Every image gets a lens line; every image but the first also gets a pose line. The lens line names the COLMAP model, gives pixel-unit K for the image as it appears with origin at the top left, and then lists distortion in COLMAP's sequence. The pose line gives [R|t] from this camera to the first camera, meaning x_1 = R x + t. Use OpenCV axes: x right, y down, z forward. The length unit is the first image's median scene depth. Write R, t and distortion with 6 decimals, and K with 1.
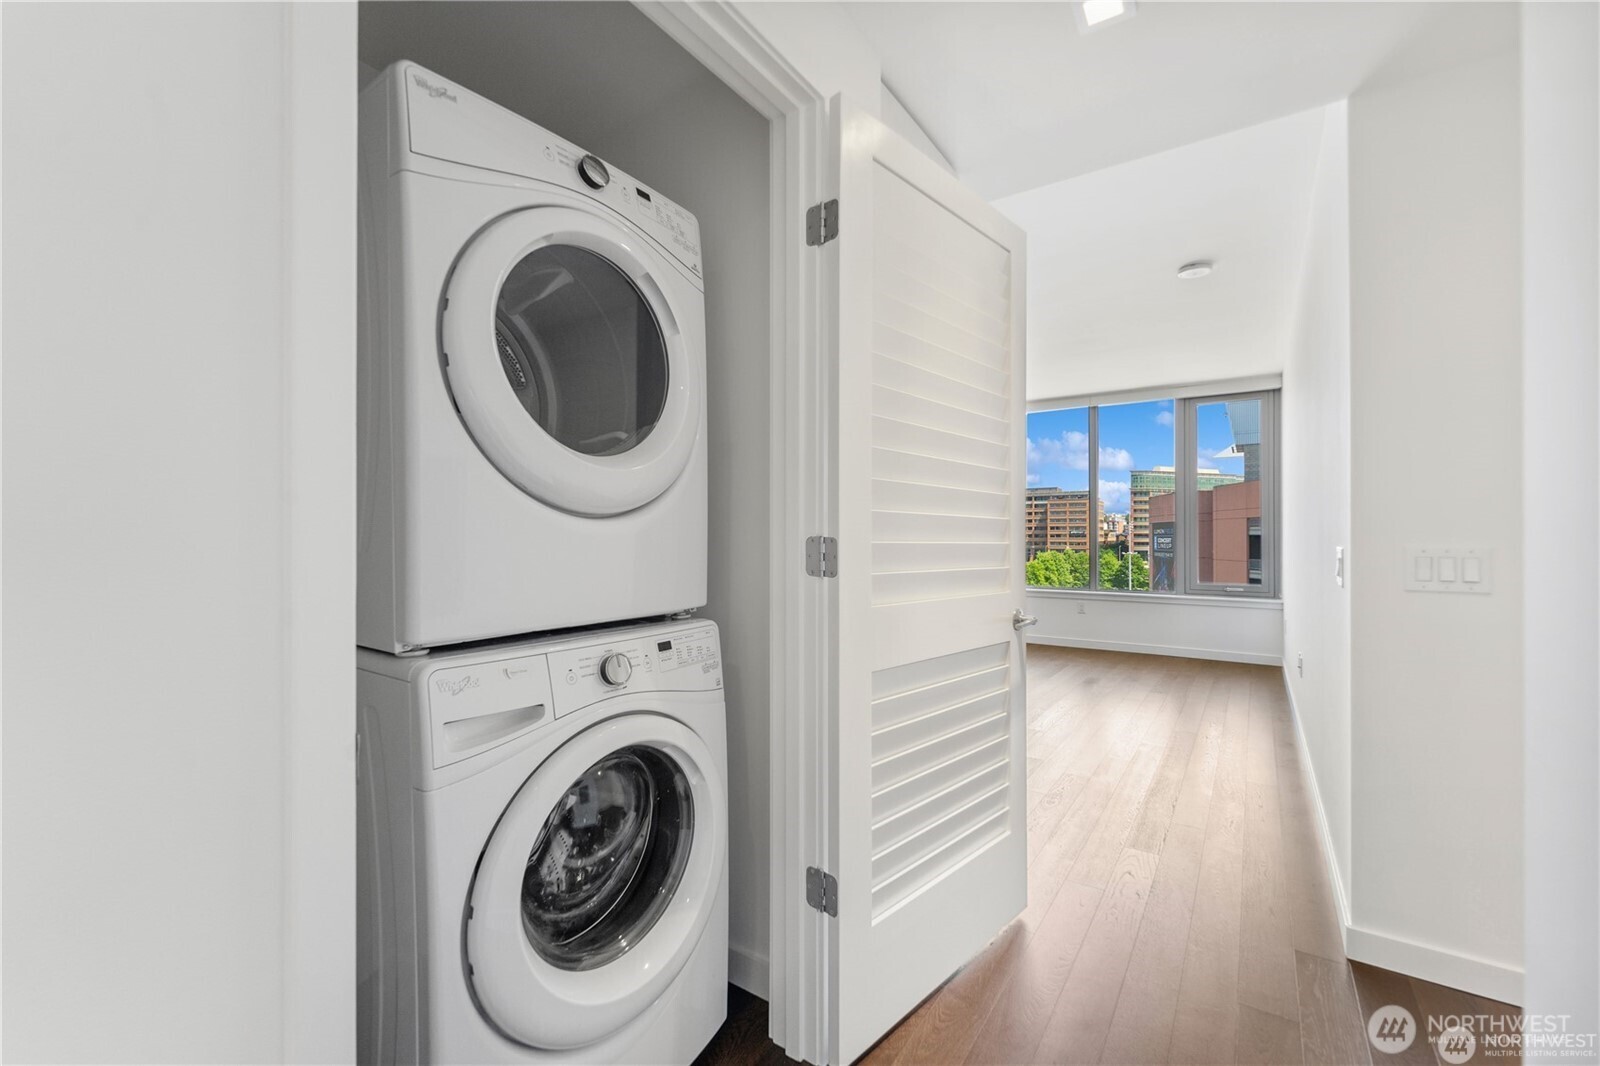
lens RADIAL K [[665.5, 0, 801.1], [0, 665.5, 545.5], [0, 0, 1]] dist [0.002232, 0.001675]
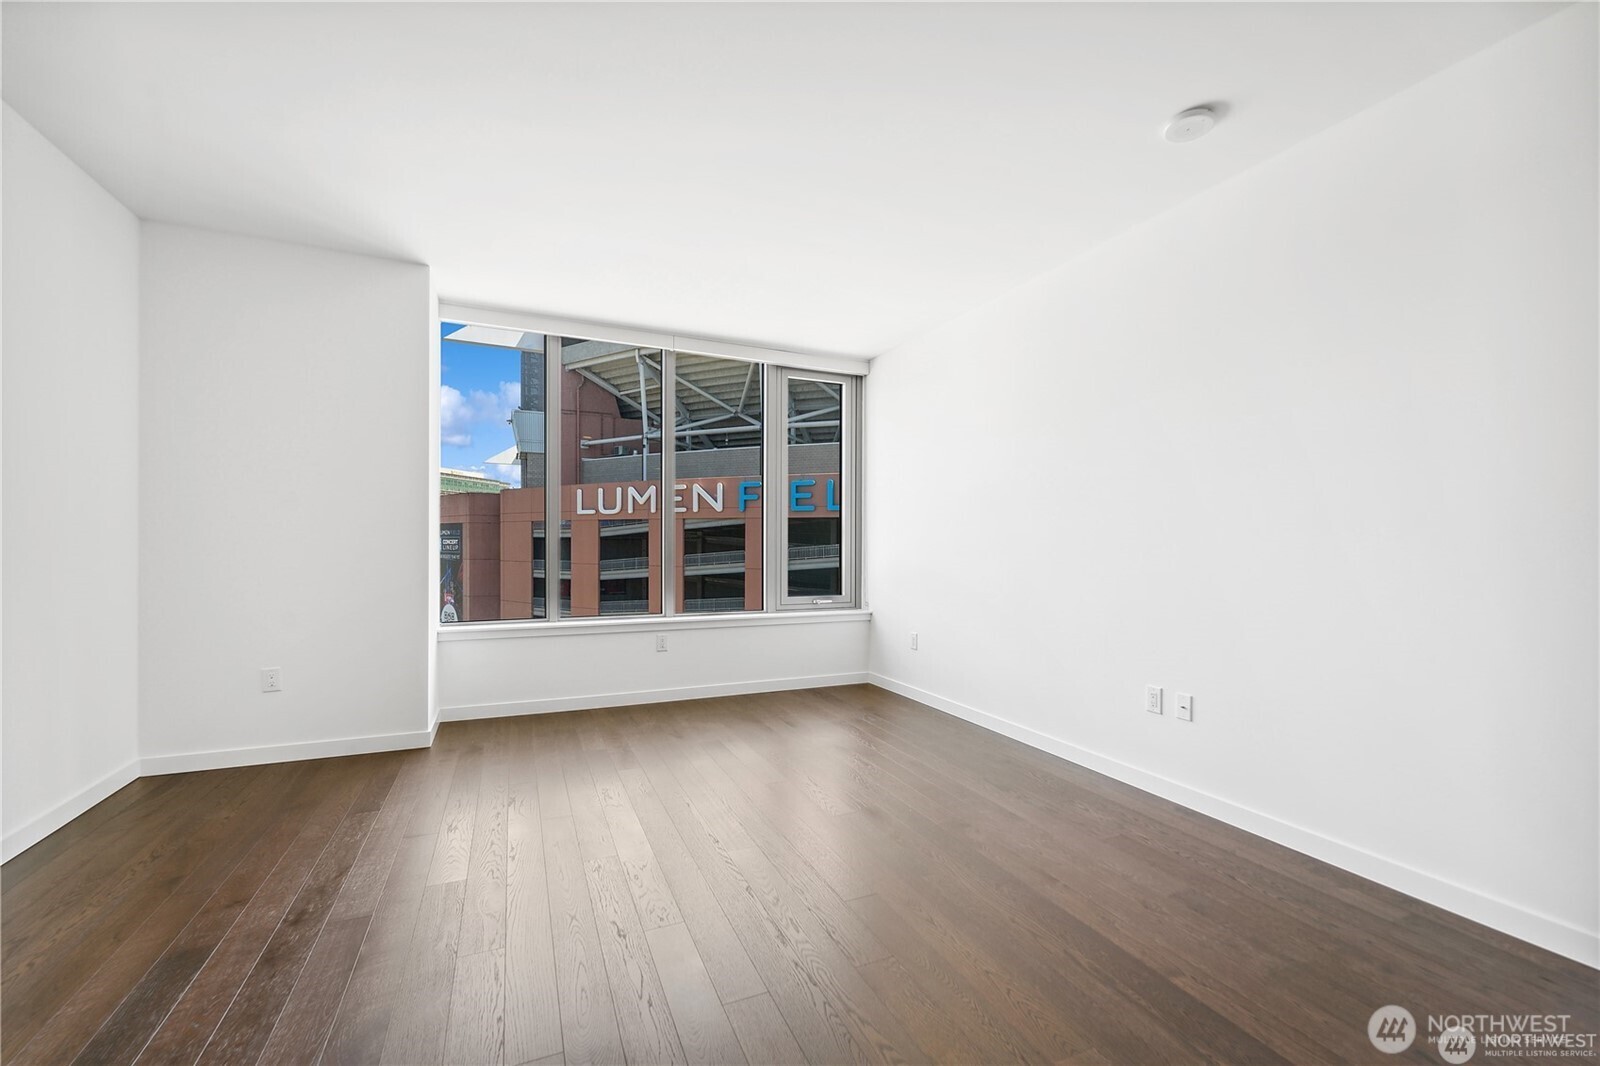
lens RADIAL K [[665.5, 0, 806.2], [0, 665.5, 538.5], [0, 0, 1]] dist [0.002232, 0.001675]
pose [[0.522241, 0.004498, 0.852786, -0.087809], [0.006195, 0.999940, -0.009067, -0.007584], [-0.852775, 0.010018, 0.522182, 0.593591]]
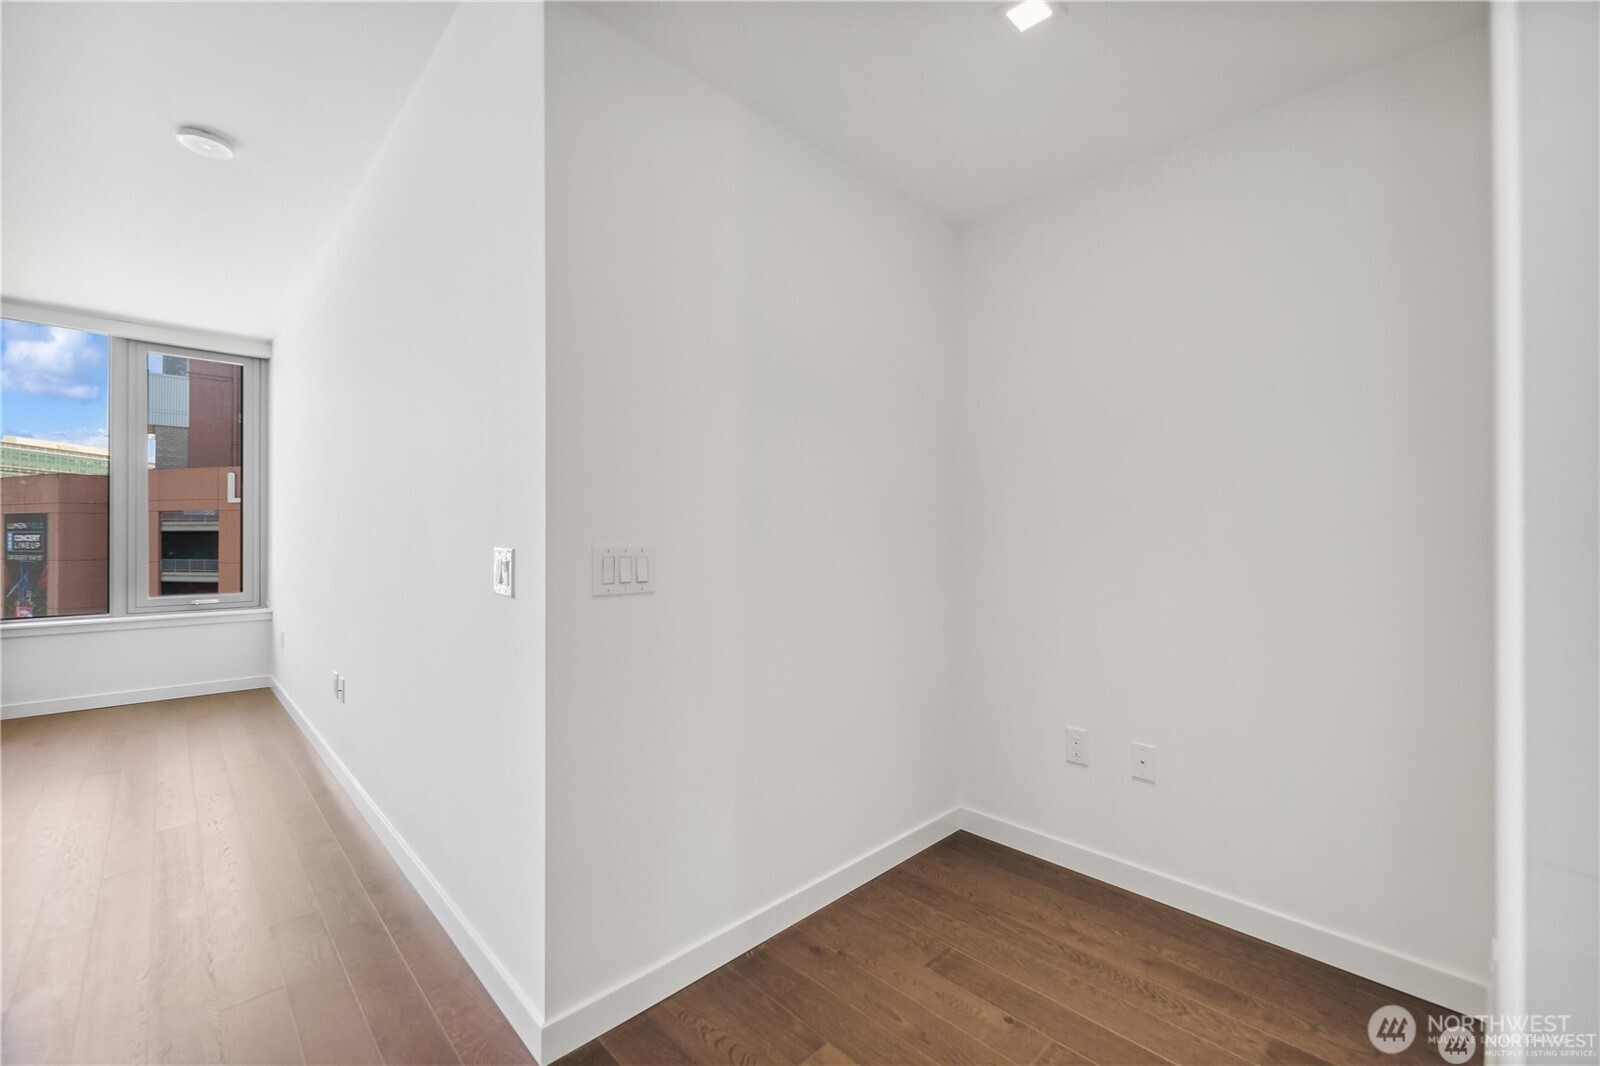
lens RADIAL K [[665.5, 0, 805.2], [0, 665.5, 525.8], [0, 0, 1]] dist [0.002232, 0.001675]
pose [[0.205750, 0.010954, 0.978543, 0.031536], [0.012616, 0.999825, -0.013845, -0.002802], [-0.978523, 0.015194, 0.205576, 0.159847]]
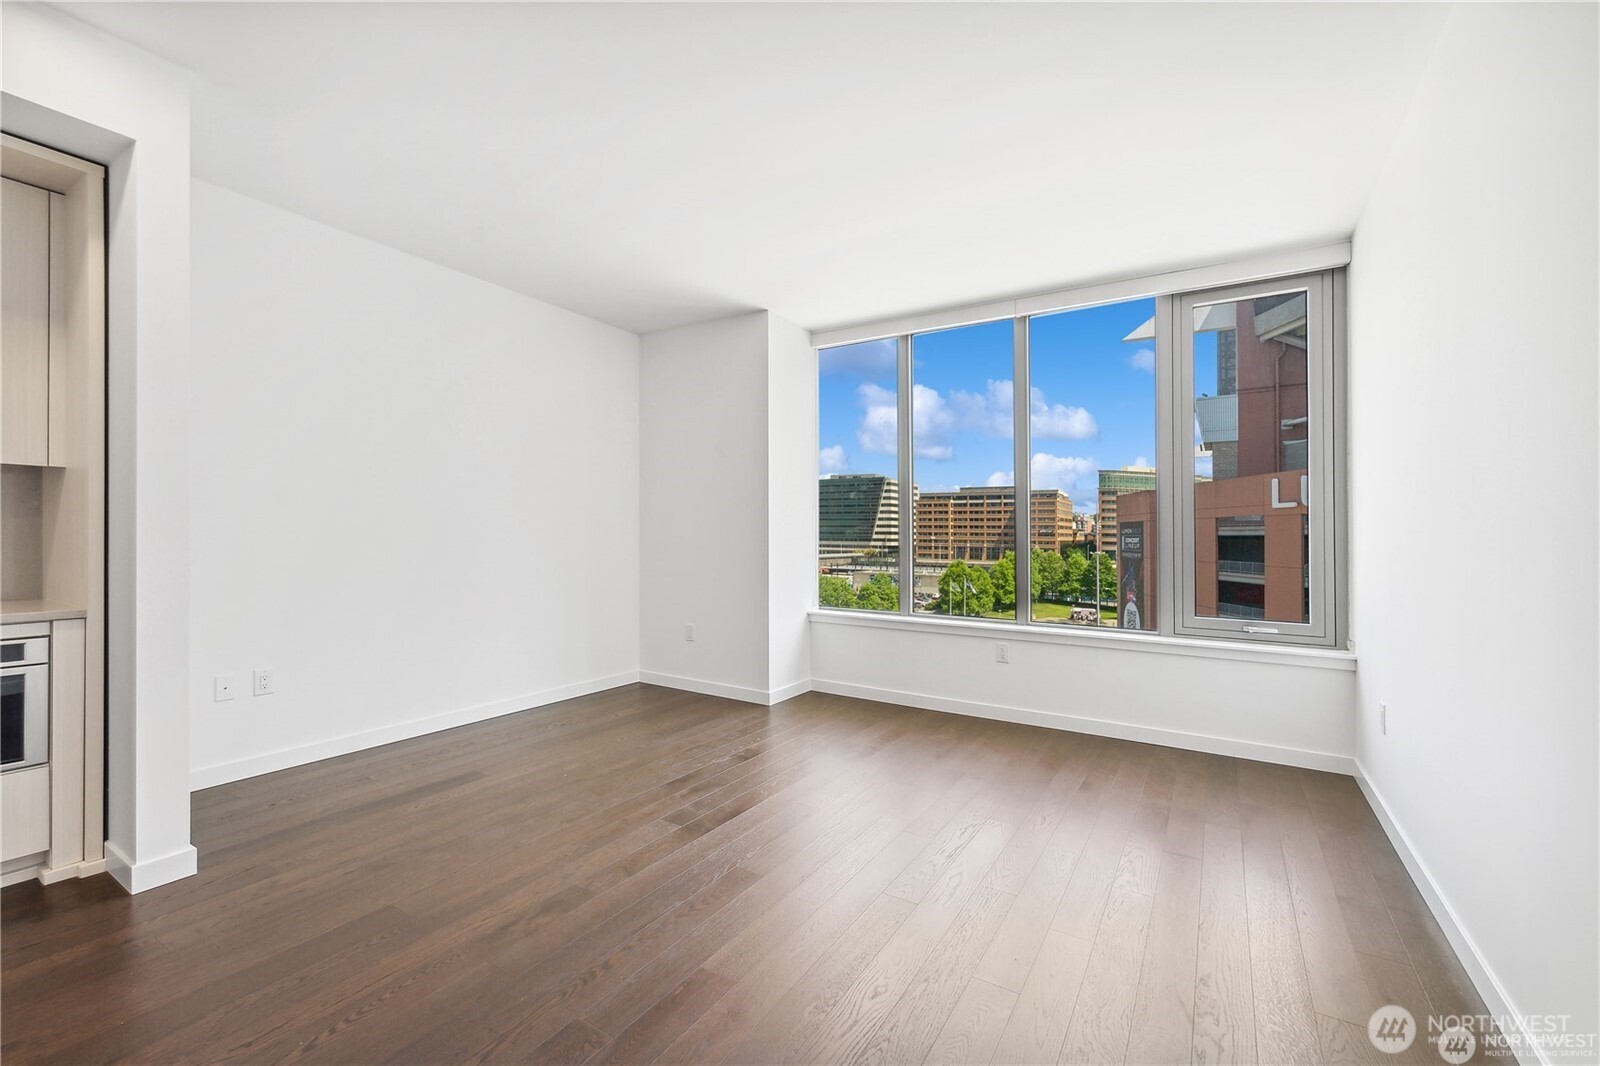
lens RADIAL K [[665.5, 0, 790.8], [0, 665.5, 526.4], [0, 0, 1]] dist [0.002232, 0.001675]
pose [[0.999637, 0.007248, 0.025945, 0.248515], [-0.006605, 0.999671, -0.024777, -0.005129], [-0.026116, 0.024597, 0.999356, 0.466286]]
